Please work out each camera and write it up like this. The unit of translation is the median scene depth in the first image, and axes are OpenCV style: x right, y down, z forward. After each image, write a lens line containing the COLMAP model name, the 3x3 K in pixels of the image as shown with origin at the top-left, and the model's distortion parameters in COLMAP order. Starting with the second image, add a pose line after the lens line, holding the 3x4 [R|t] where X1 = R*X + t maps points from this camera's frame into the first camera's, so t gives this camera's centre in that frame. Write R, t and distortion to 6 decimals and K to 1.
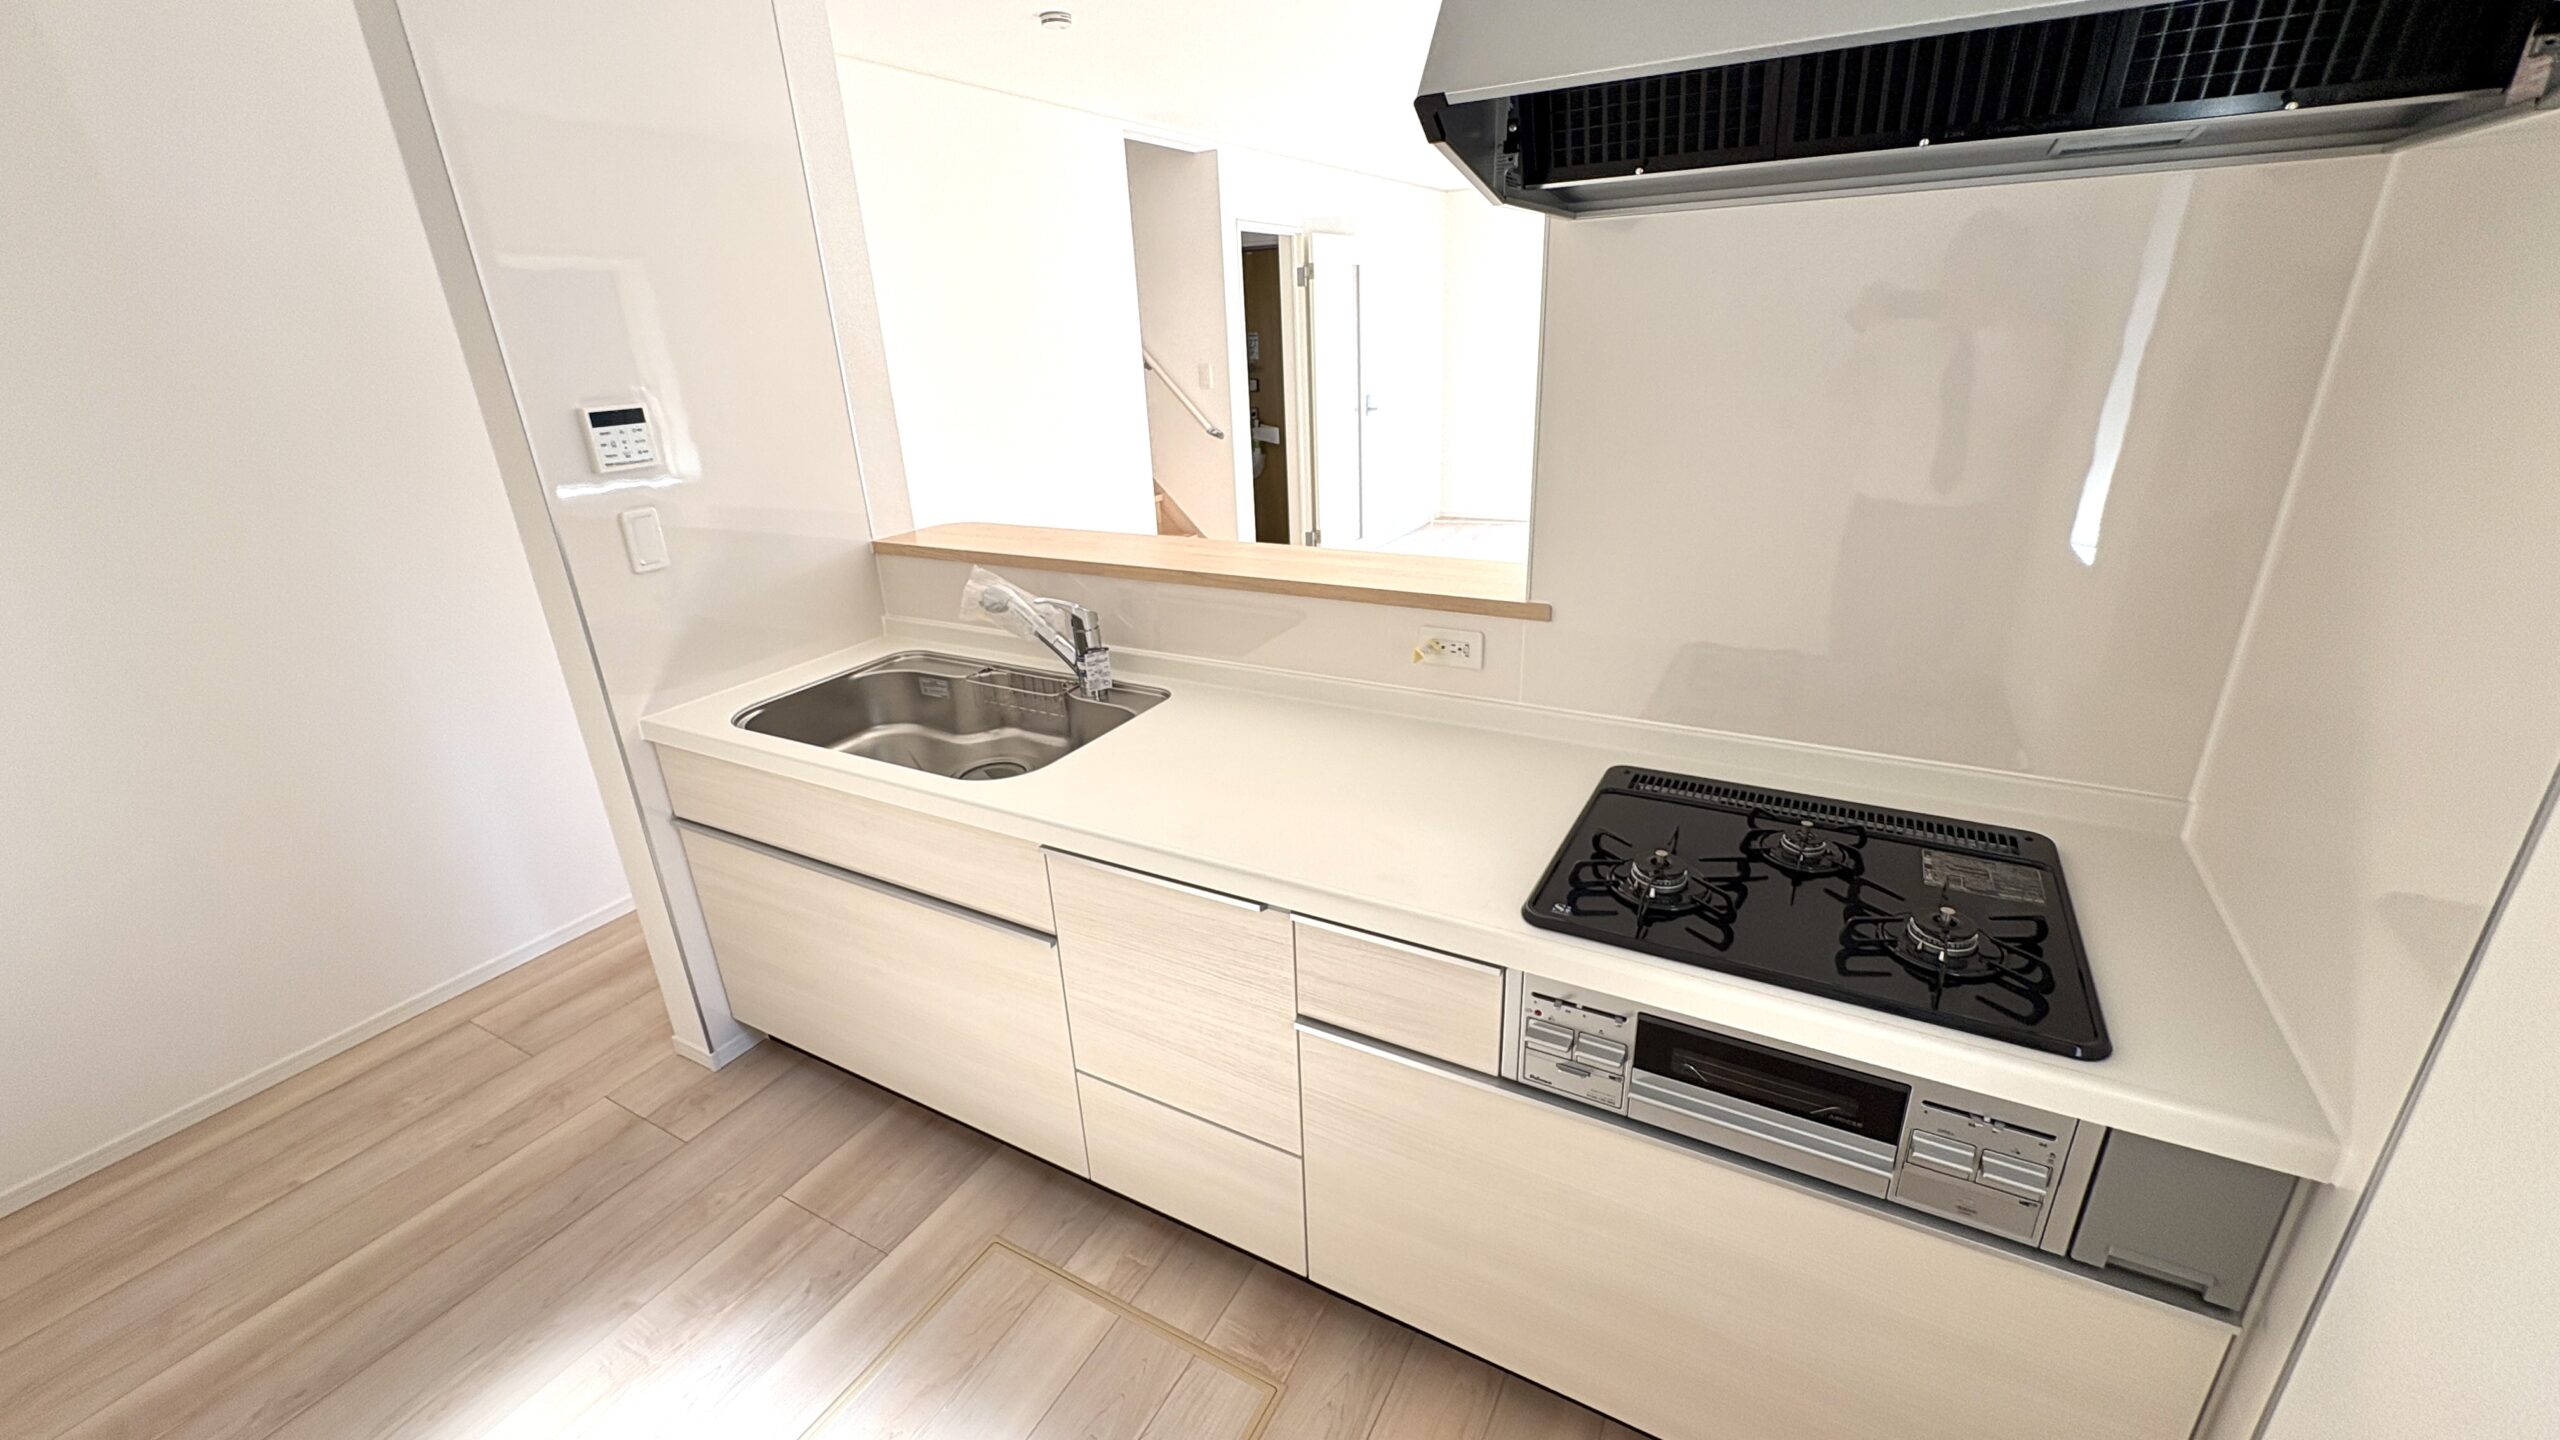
lens RADIAL K [[1030.4, 0, 1274.7], [0, 1030.4, 720.4], [0, 0, 1]] dist [-0.002115, -0.000176]
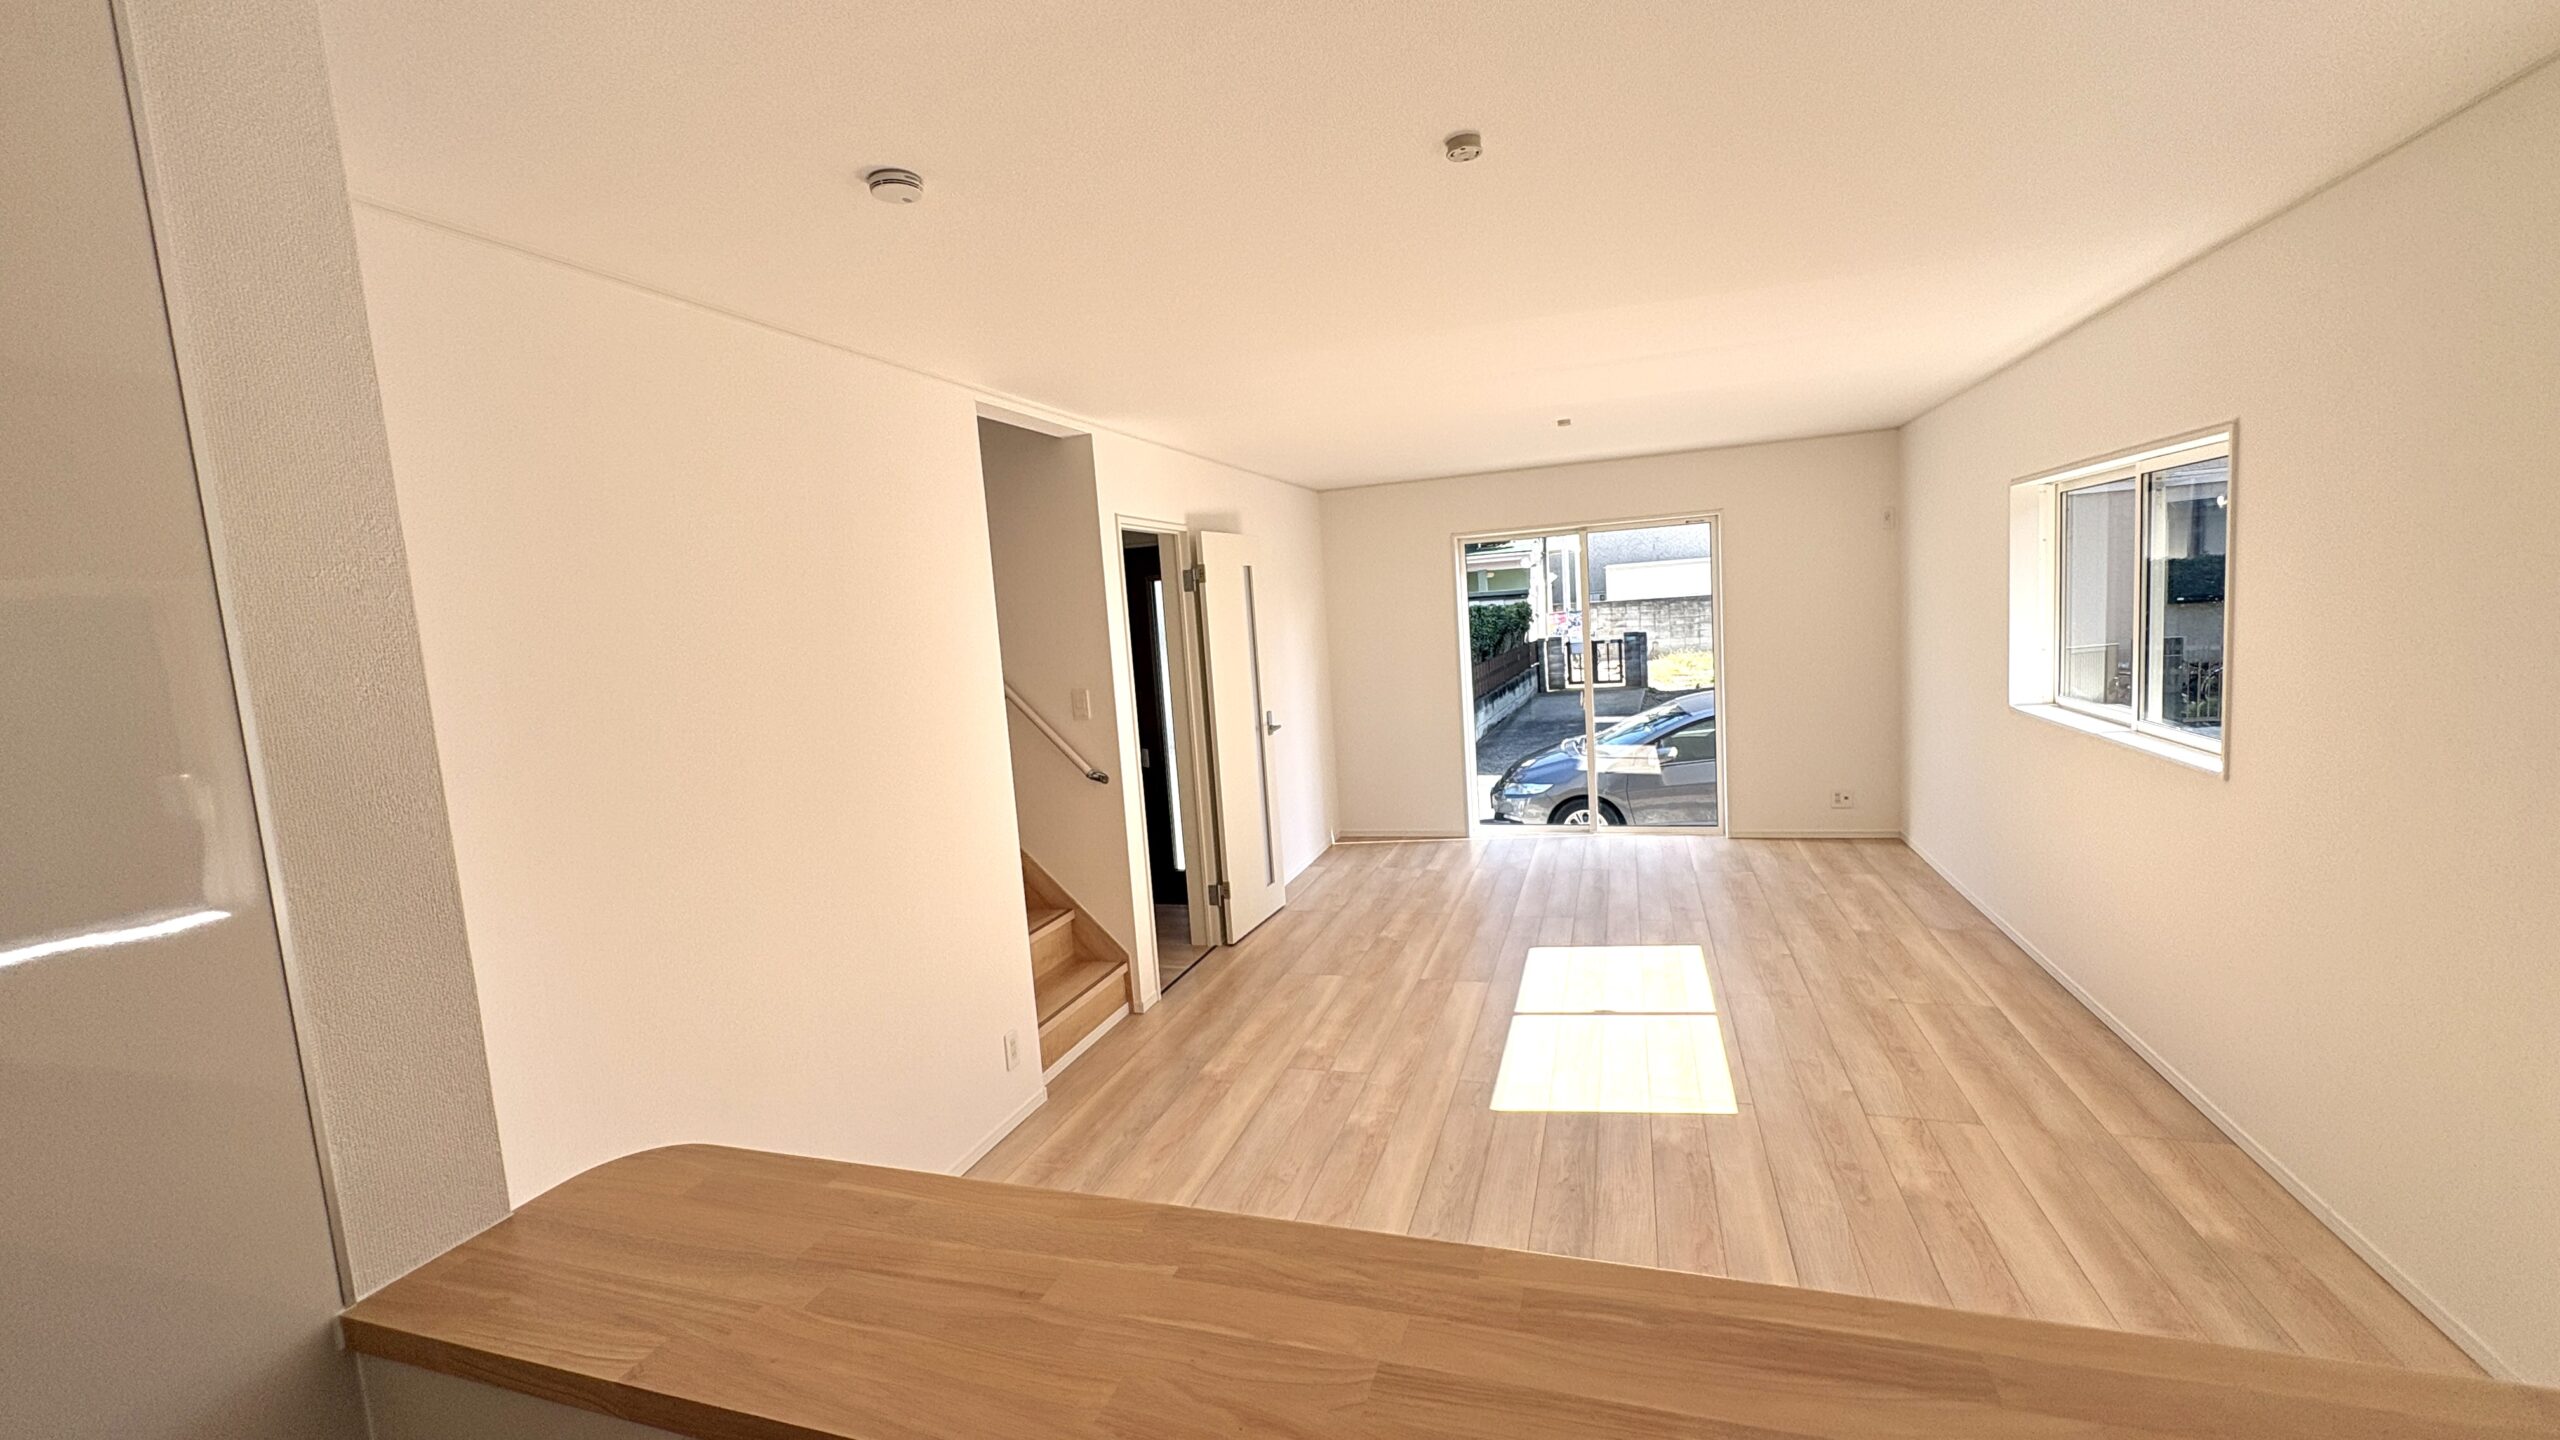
lens RADIAL K [[1030.4, 0, 1280.7], [0, 1030.4, 715.8], [0, 0, 1]] dist [-0.002115, -0.000176]
pose [[0.982747, -0.041375, 0.180266, -0.059388], [0.088514, 0.961005, -0.261981, -0.113035], [-0.162397, 0.273417, 0.948088, 0.254609]]
